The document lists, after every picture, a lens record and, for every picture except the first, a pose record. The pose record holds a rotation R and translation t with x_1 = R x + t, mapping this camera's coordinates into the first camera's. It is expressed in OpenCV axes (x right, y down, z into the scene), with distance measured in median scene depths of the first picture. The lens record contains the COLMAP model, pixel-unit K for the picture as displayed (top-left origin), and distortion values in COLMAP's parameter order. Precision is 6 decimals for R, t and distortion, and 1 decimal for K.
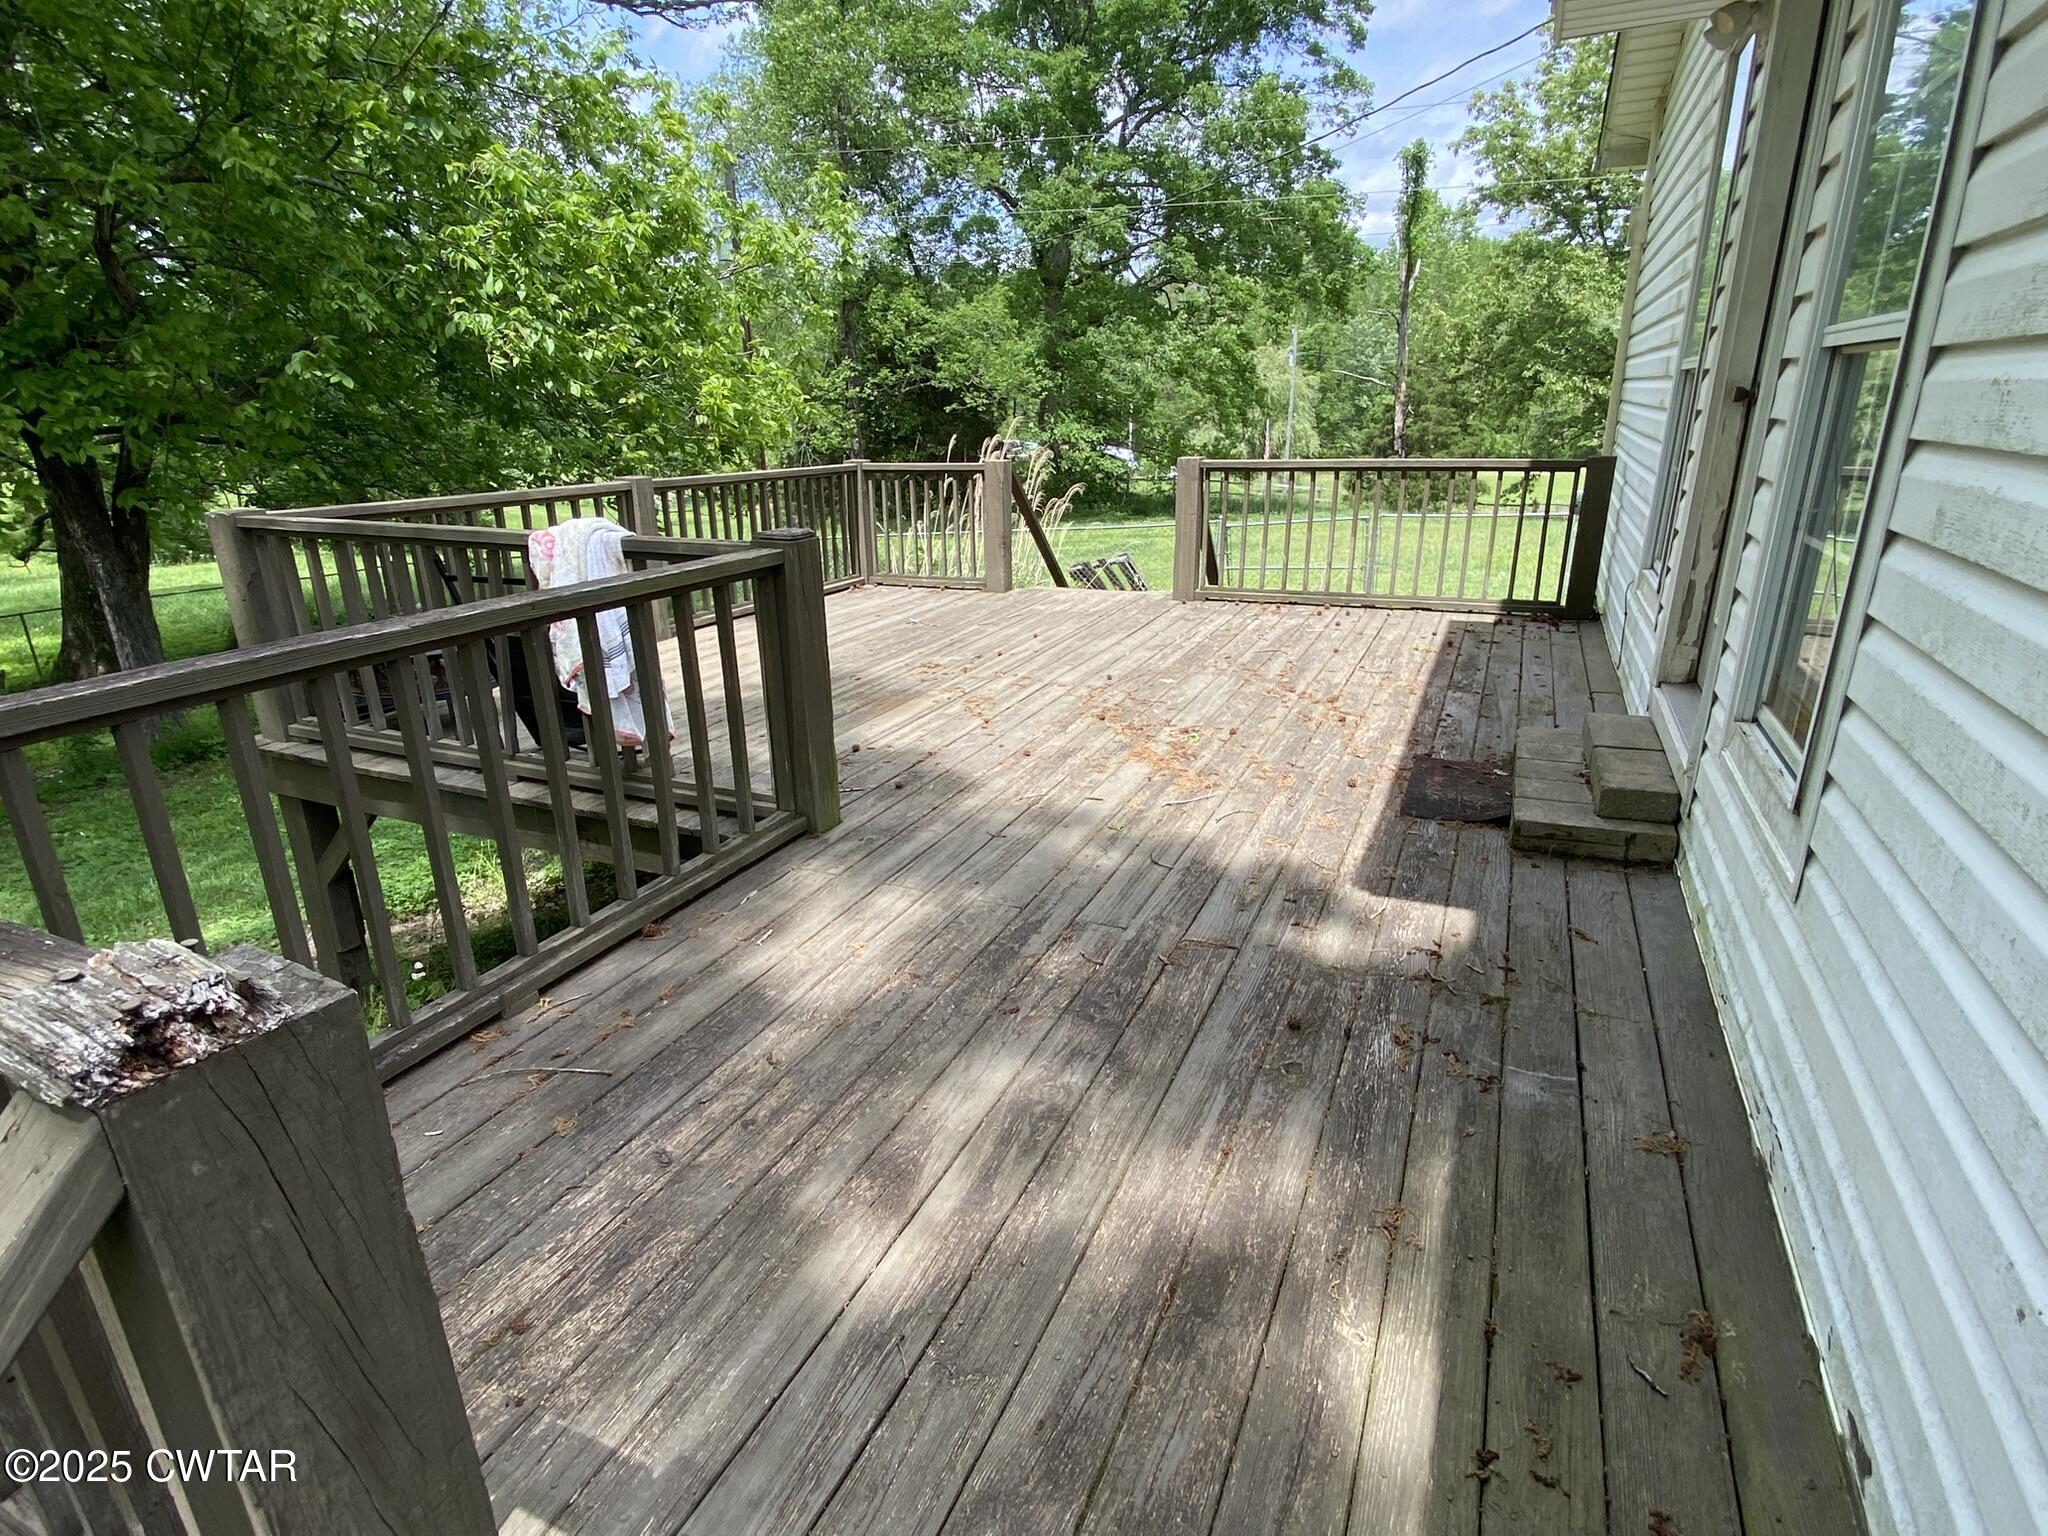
lens RADIAL K [[1078.8, 0, 1024.0], [0, 1078.8, 768.0], [0, 0, 1]] dist [0.060919, -0.057982]
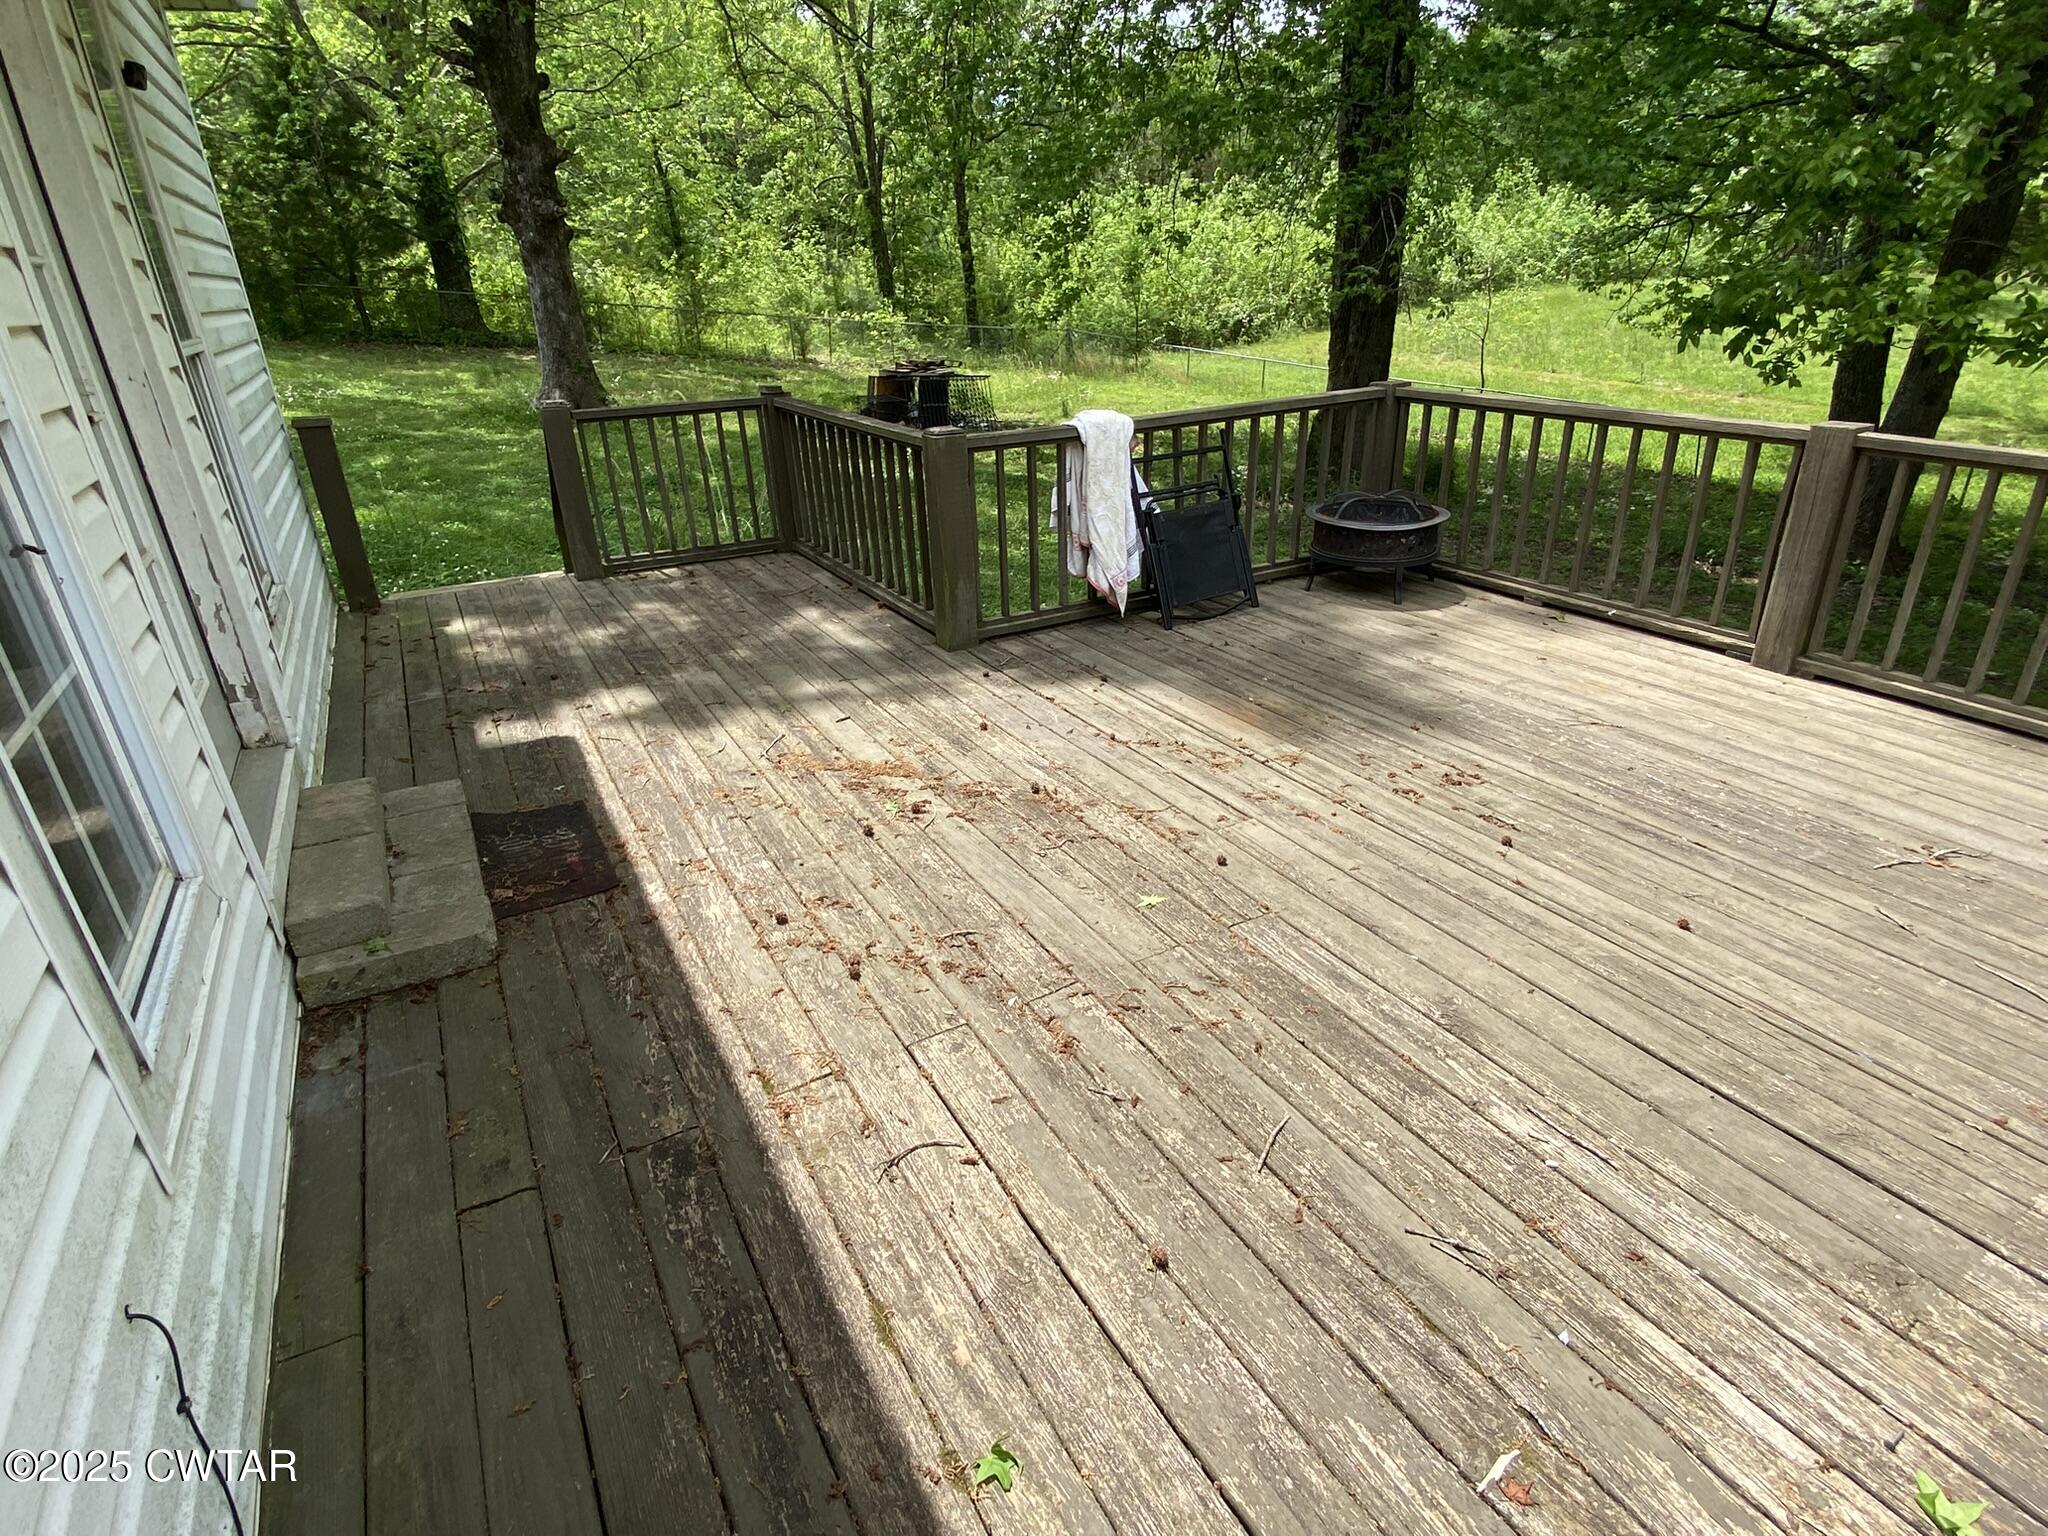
lens RADIAL K [[1078.8, 0, 1024.0], [0, 1078.8, 768.0], [0, 0, 1]] dist [0.060919, -0.057982]
pose [[-0.604984, 0.362030, -0.709174, 0.094464], [-0.211588, 0.785538, 0.581515, -0.077004], [0.767610, 0.501860, -0.398637, 0.200110]]
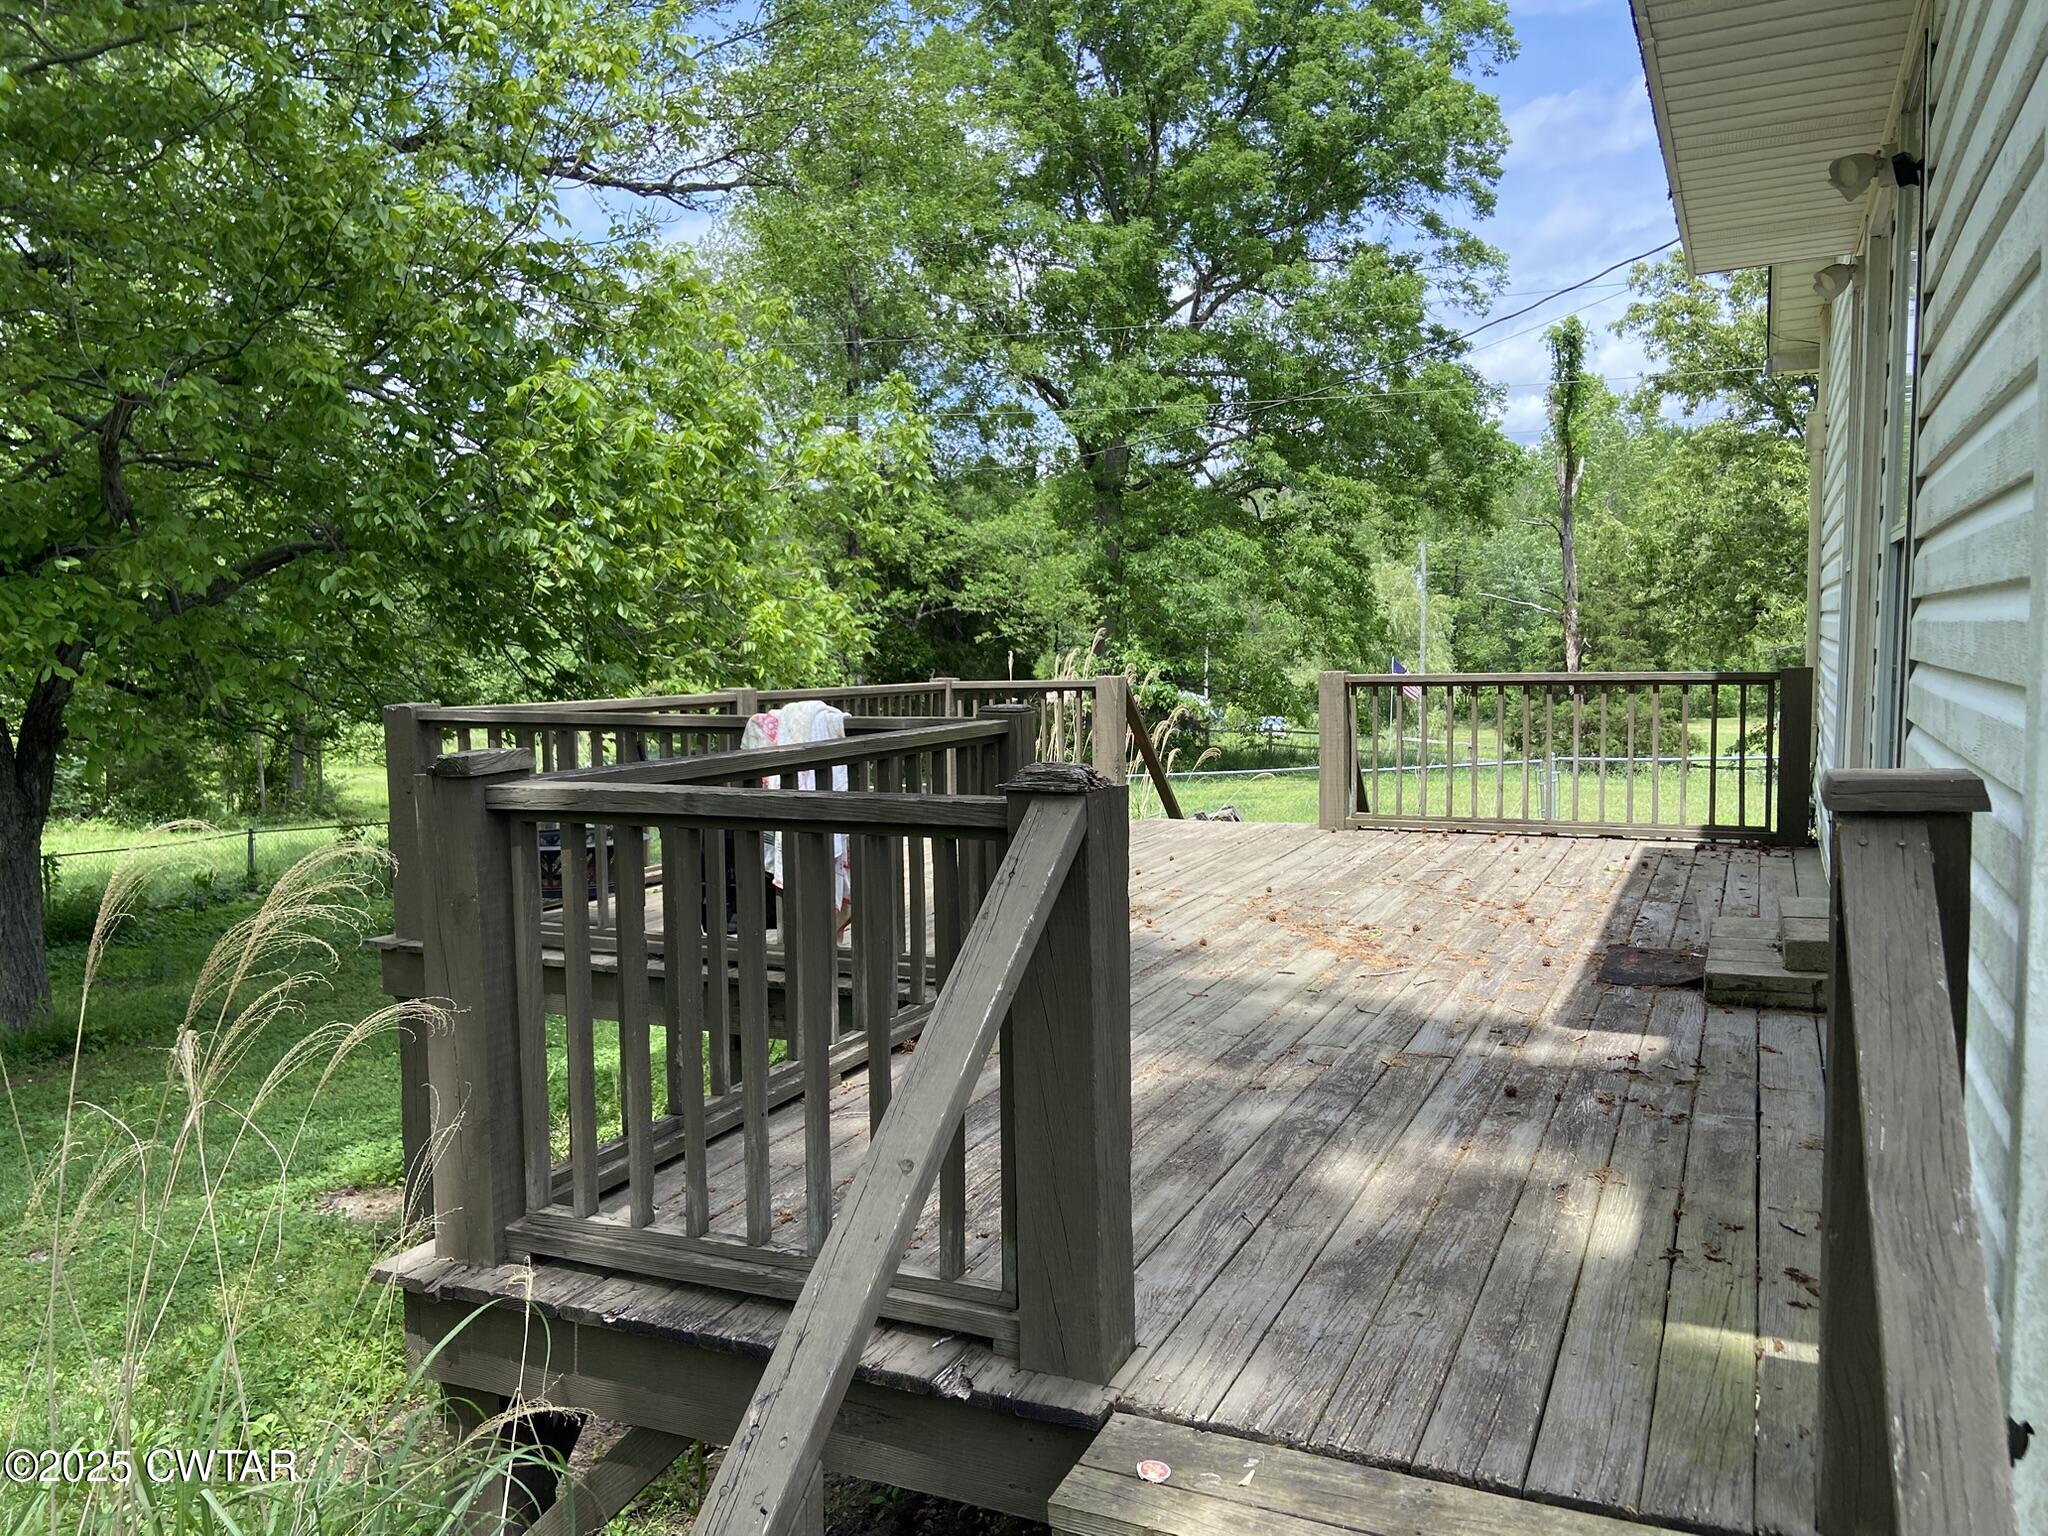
lens RADIAL K [[1569.8, 0, 1024.0], [0, 1569.8, 768.0], [0, 0, 1]] dist [0.071989, -0.000381]
pose [[0.999868, 0.001853, -0.016112, -0.019267], [-0.005651, 0.970997, -0.239026, 0.024182], [0.015202, 0.239086, 0.970879, -0.057938]]
